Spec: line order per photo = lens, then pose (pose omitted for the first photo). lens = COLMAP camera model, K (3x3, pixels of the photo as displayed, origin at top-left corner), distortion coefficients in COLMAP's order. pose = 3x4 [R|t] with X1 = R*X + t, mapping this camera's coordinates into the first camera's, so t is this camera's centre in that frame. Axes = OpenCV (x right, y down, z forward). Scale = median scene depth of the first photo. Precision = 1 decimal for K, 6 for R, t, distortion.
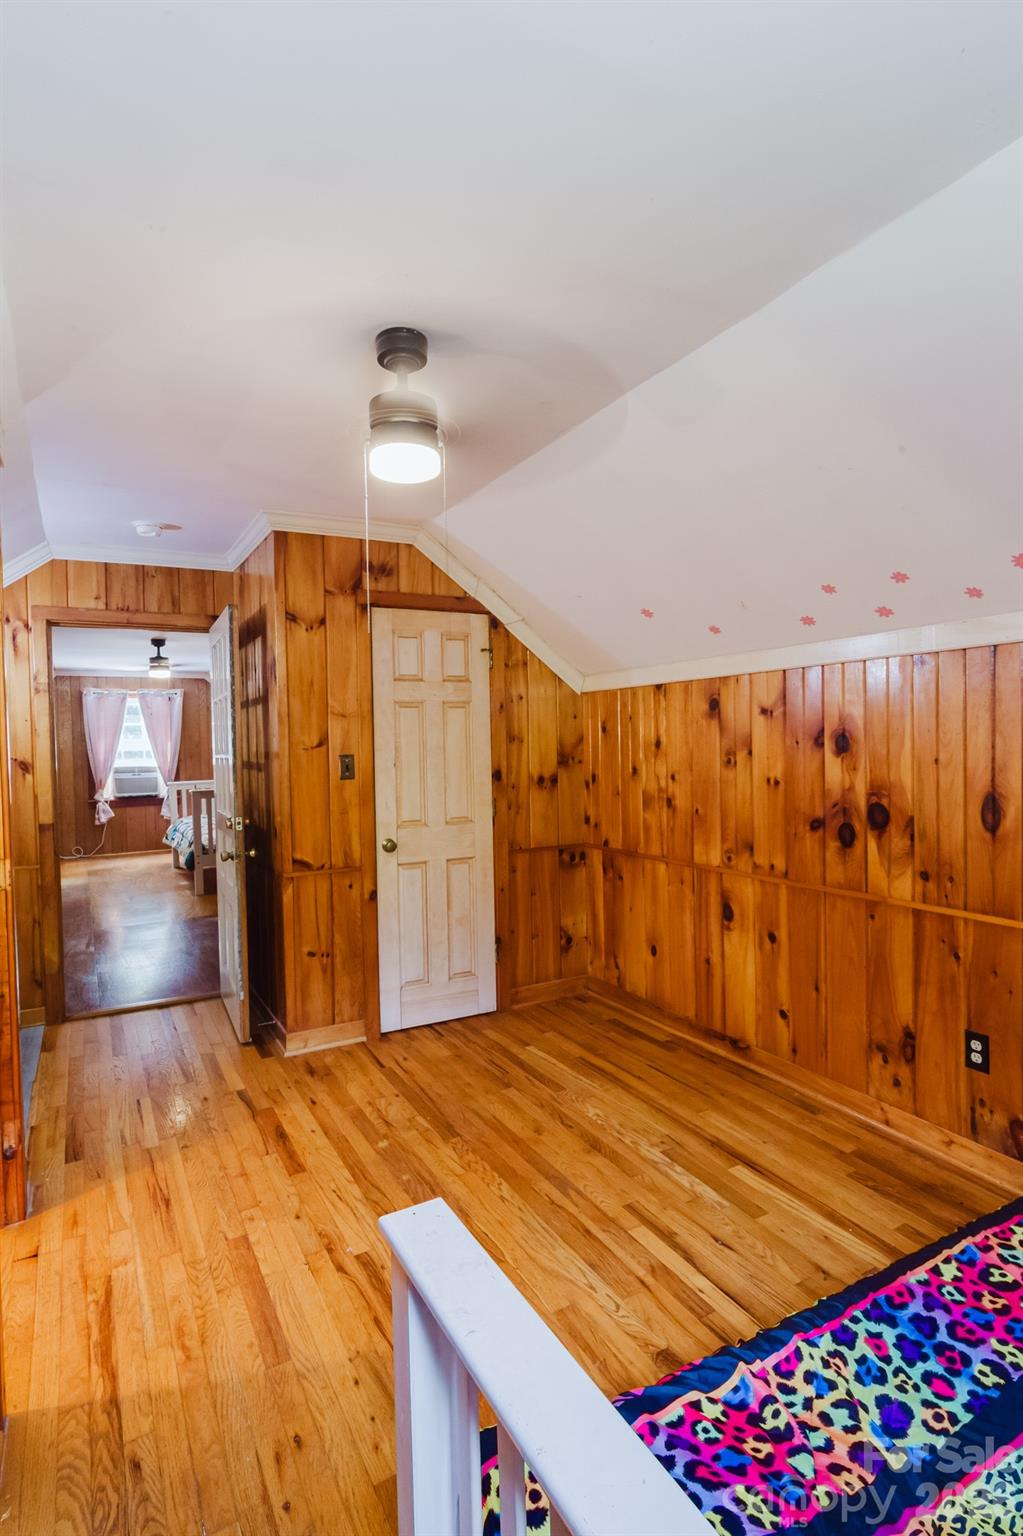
lens RADIAL K [[805.3, 0, 513.9], [0, 805.3, 767.5], [0, 0, 1]] dist [-0.004743, -0.001877]
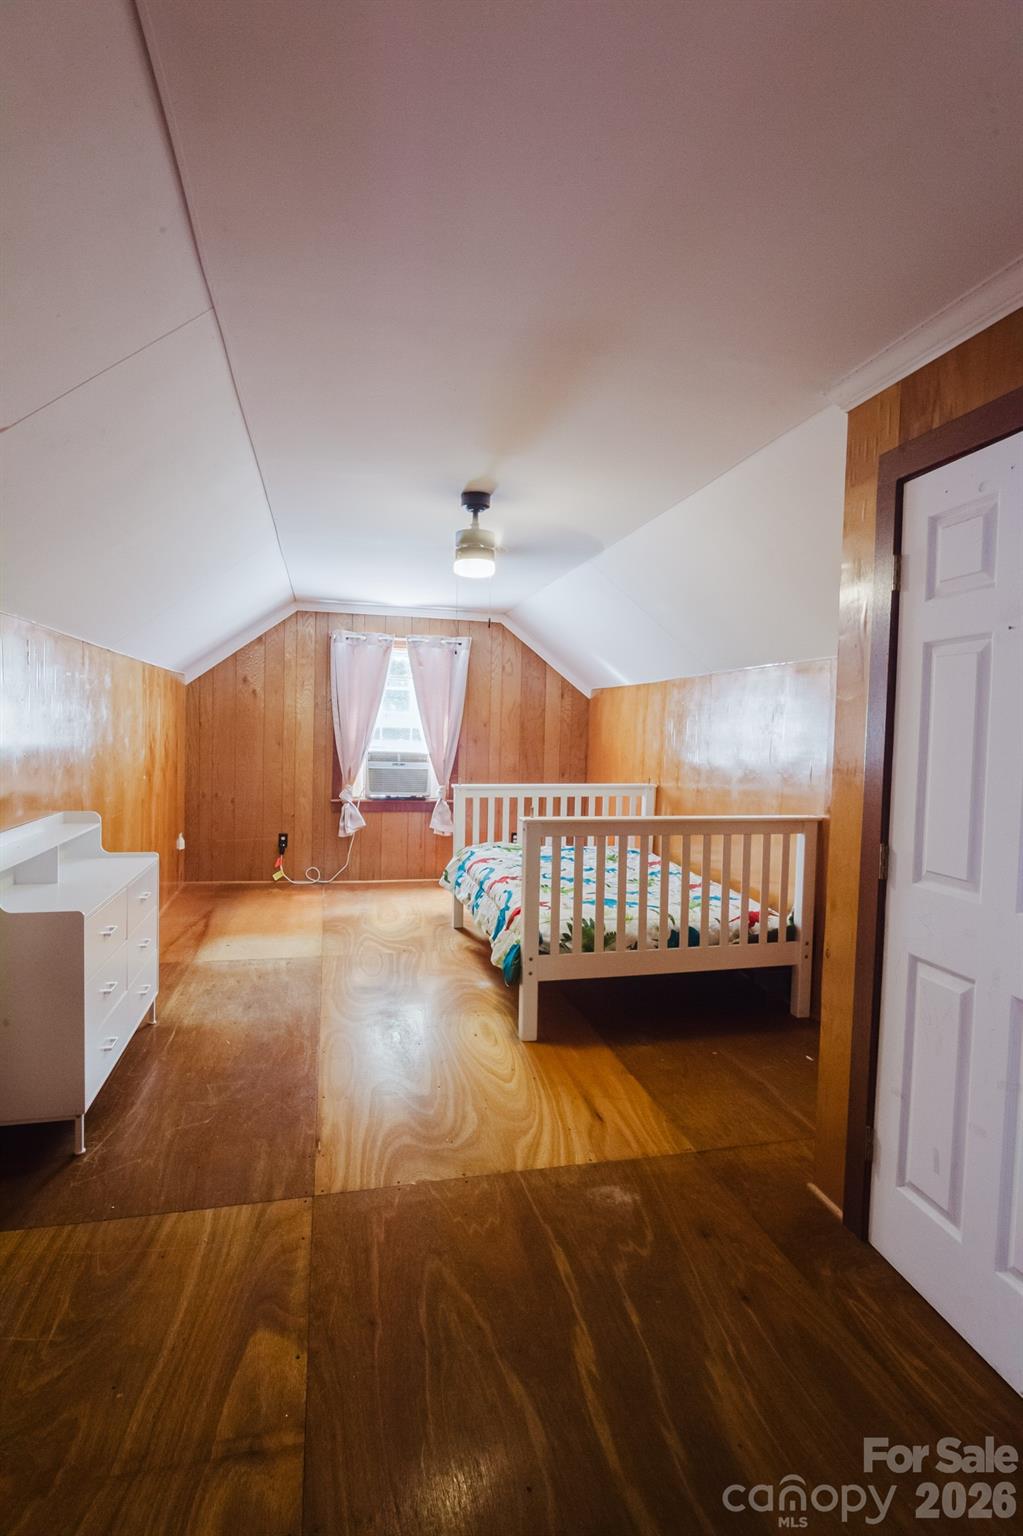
lens RADIAL K [[805.3, 0, 511.0], [0, 805.3, 767.5], [0, 0, 1]] dist [-0.004743, -0.001877]
pose [[0.960733, 0.057131, -0.271530, -0.204335], [-0.053305, 0.998348, 0.021450, -0.007799], [0.272306, -0.006134, 0.962191, 0.394747]]
